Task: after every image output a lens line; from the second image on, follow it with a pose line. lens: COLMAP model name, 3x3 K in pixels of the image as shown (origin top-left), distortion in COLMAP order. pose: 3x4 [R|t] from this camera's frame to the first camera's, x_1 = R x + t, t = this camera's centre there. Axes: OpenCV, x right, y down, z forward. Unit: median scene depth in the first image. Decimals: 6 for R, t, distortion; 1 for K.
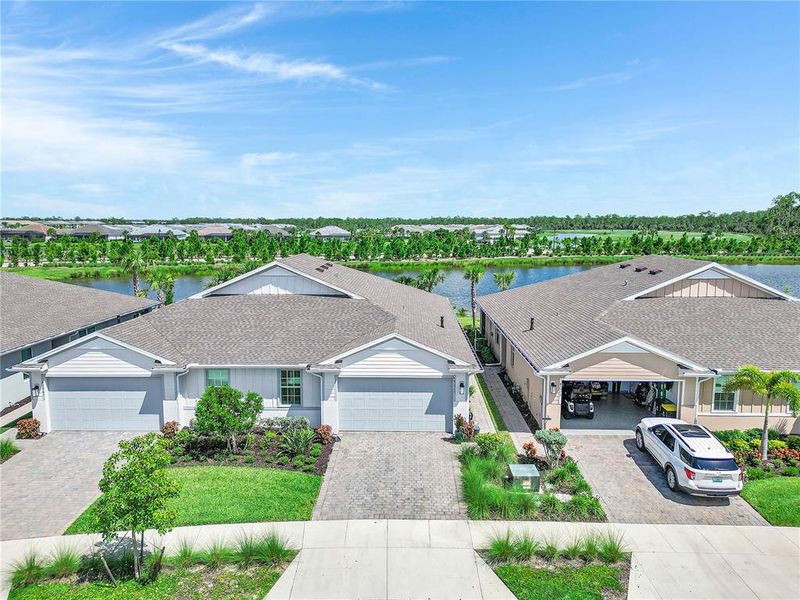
lens RADIAL K [[578.9, 0, 402.2], [0, 578.9, 299.8], [0, 0, 1]] dist [0.051501, -0.022855]
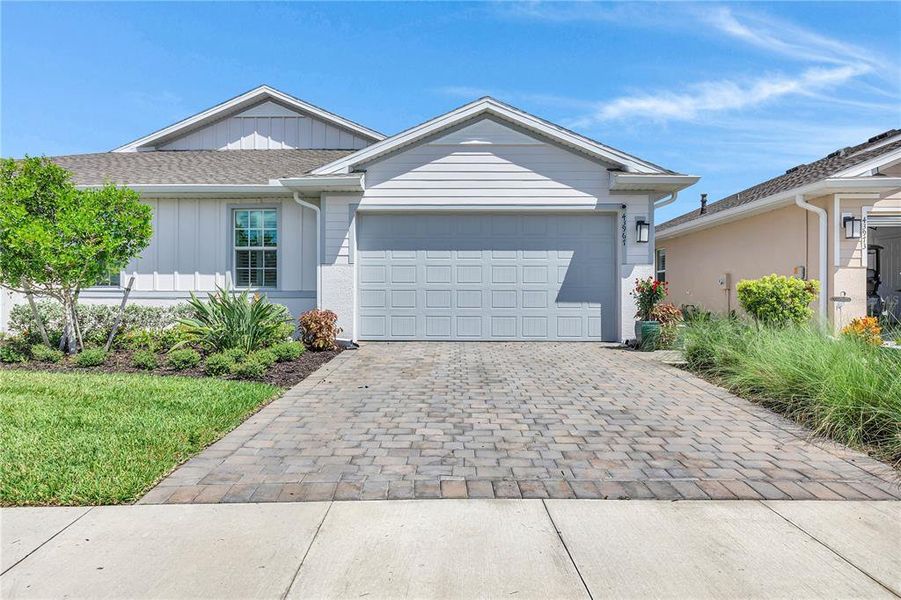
lens RADIAL K [[504.5, 0, 444.9], [0, 504.5, 301.2], [0, 0, 1]] dist [-0.005905, 0.005071]
pose [[0.999969, -0.004975, -0.006052, -0.032041], [0.004105, 0.990682, -0.136132, 0.194301], [0.006673, 0.136103, 0.990672, 0.480984]]
